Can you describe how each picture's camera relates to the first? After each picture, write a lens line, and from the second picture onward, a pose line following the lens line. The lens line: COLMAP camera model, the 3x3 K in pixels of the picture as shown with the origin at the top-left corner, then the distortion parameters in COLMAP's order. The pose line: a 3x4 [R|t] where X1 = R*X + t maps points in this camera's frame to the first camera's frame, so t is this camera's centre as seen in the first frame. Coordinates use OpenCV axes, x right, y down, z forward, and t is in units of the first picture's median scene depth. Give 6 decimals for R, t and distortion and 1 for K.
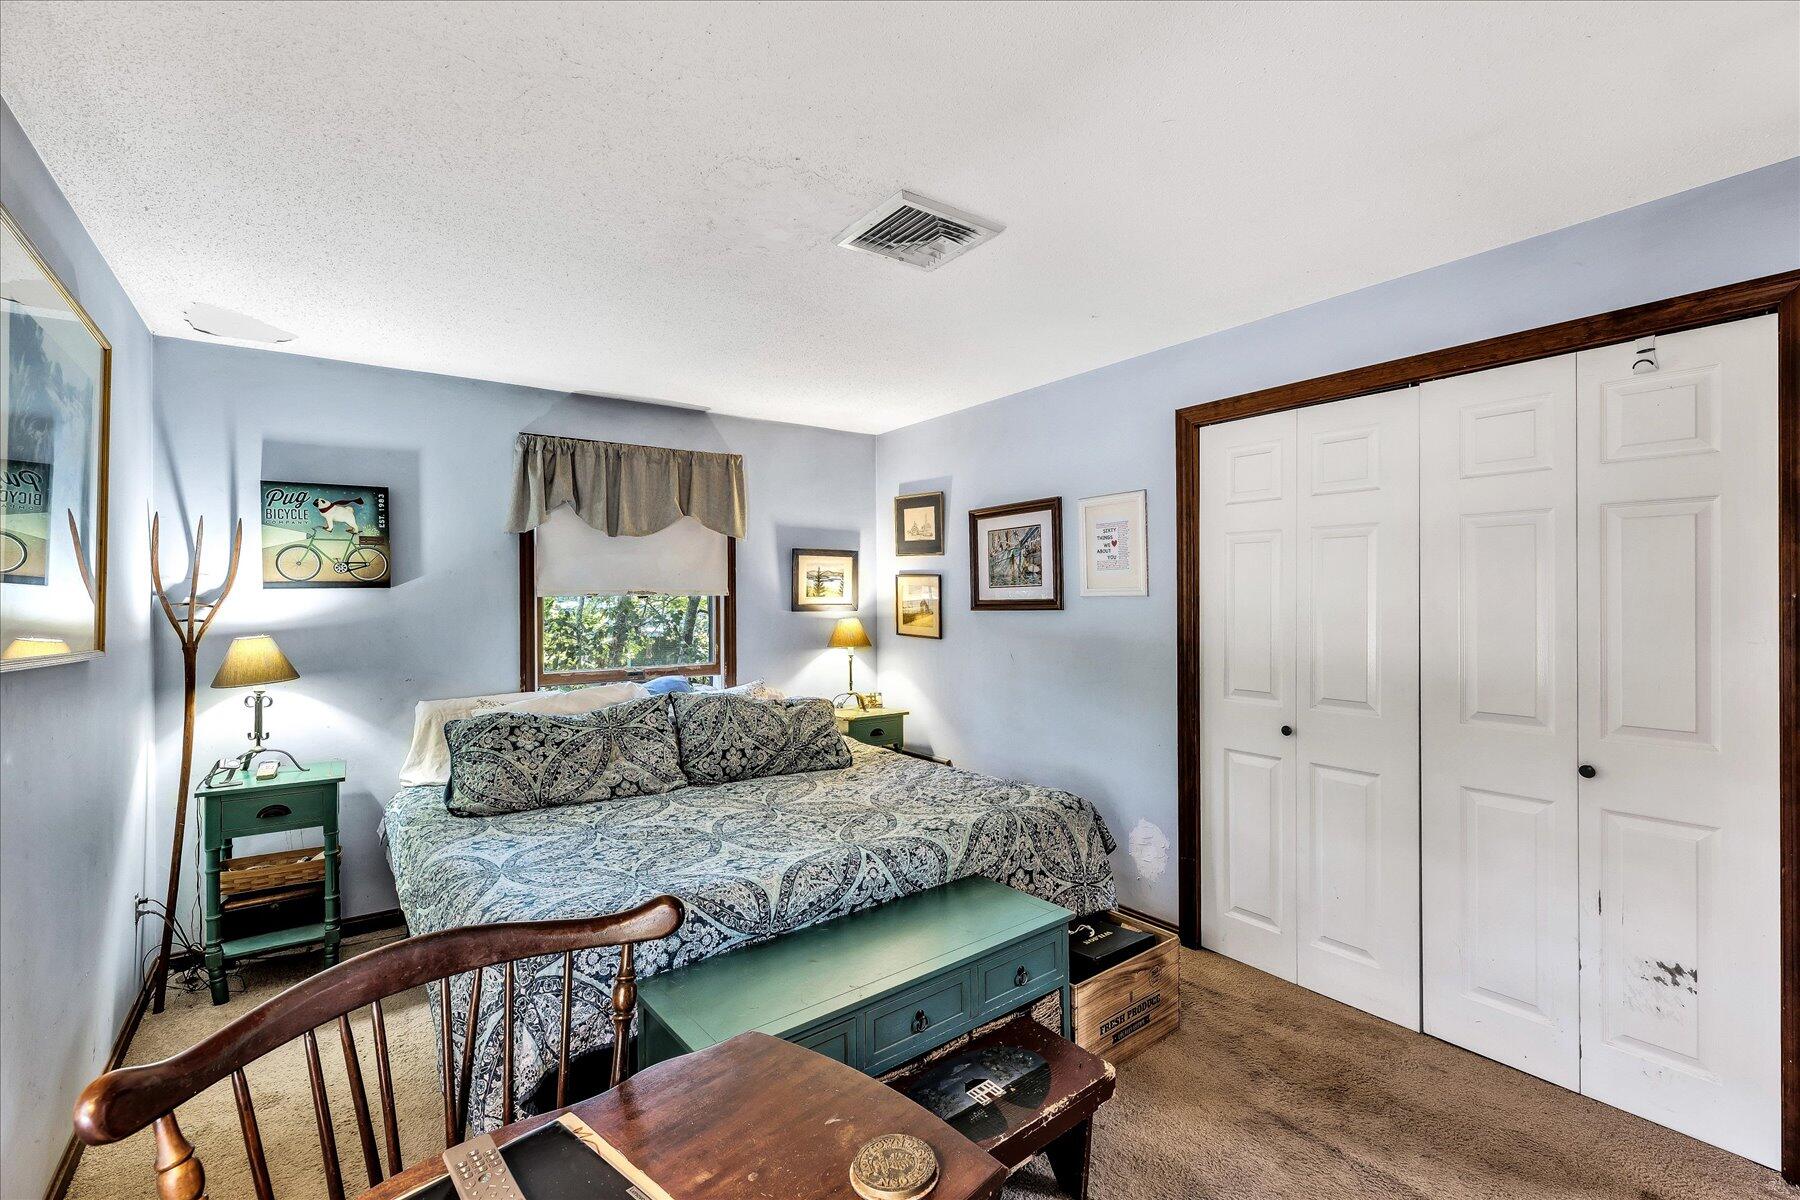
lens RADIAL K [[806.9, 0, 900.0], [0, 806.9, 600.0], [0, 0, 1]] dist [0.000577, -0.000058]
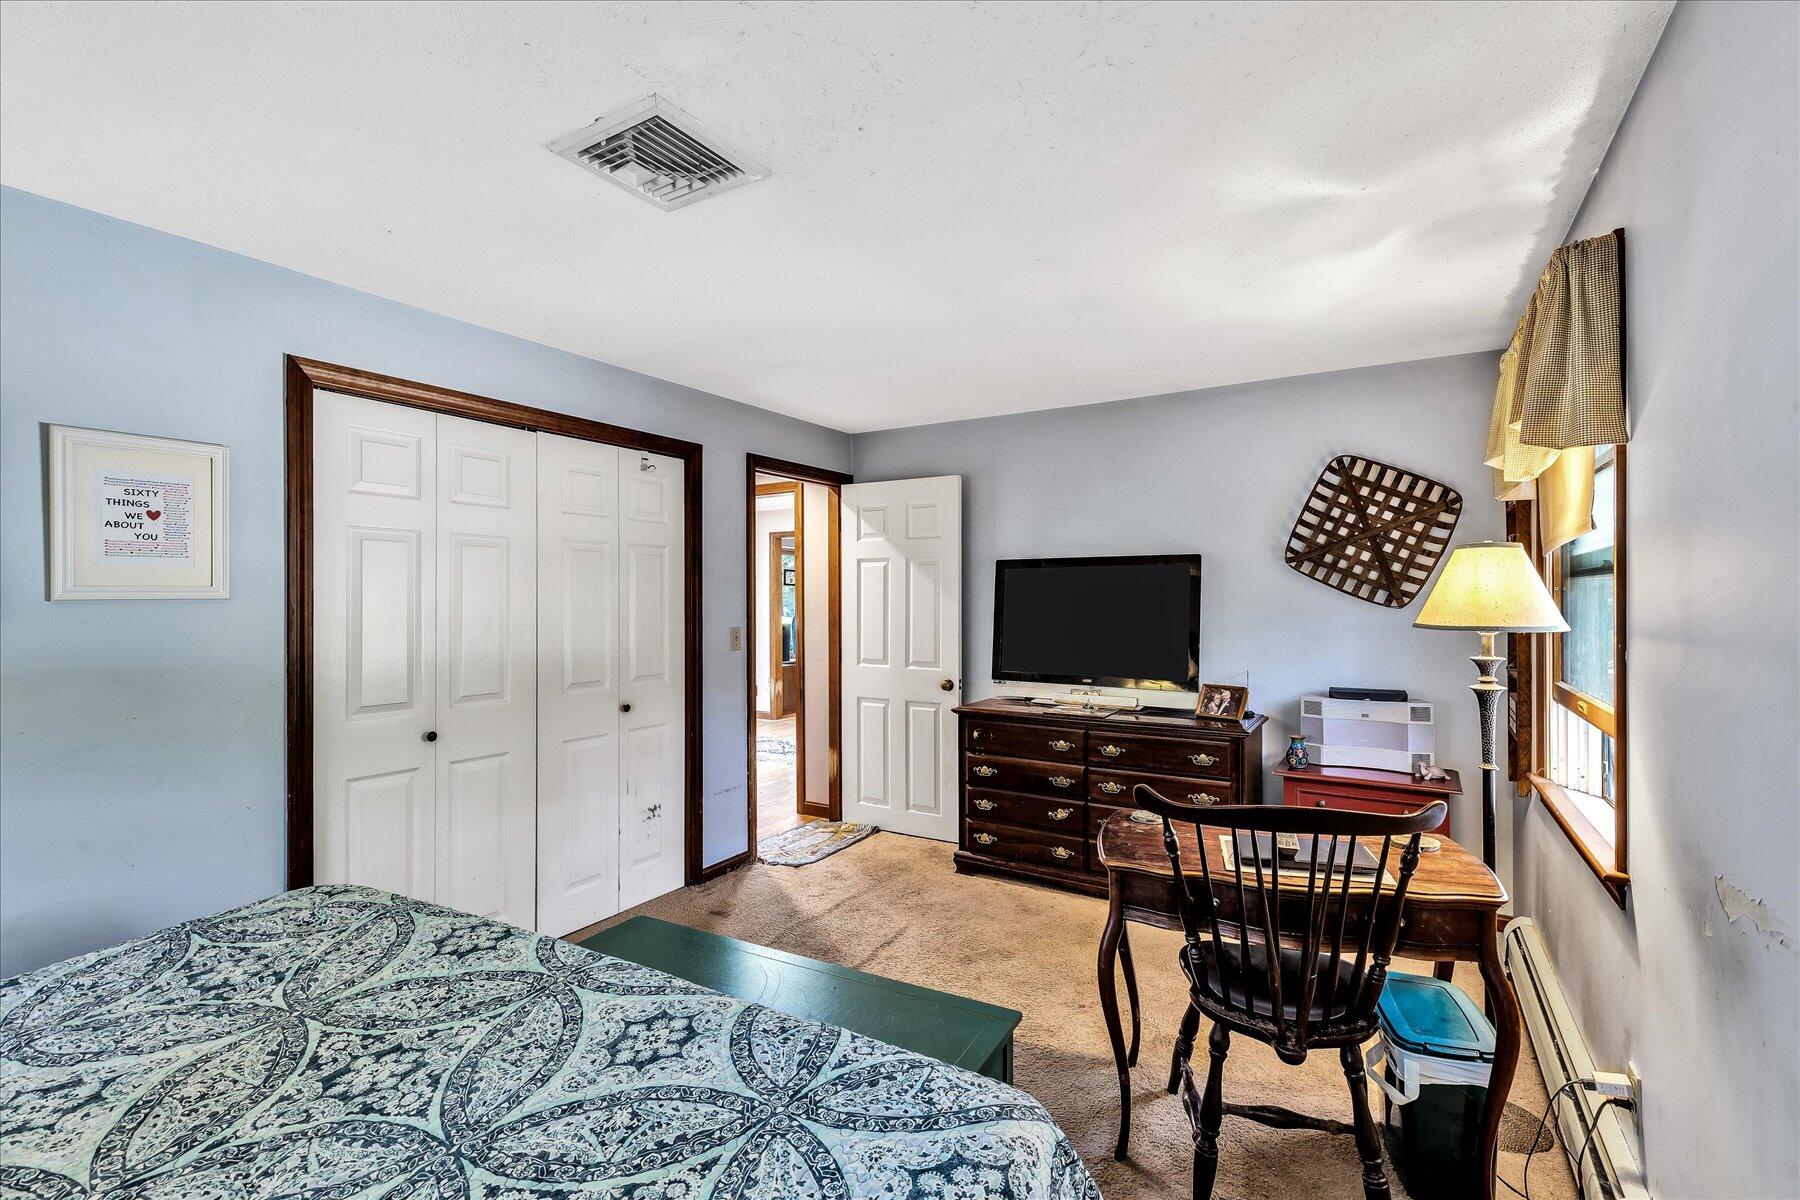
lens RADIAL K [[806.9, 0, 900.0], [0, 806.9, 600.0], [0, 0, 1]] dist [0.000577, -0.000058]
pose [[-0.387159, 0.004918, 0.922000, -0.729790], [0.008404, 0.999963, -0.001804, 0.002507], [-0.921975, 0.007050, -0.387186, 0.958519]]
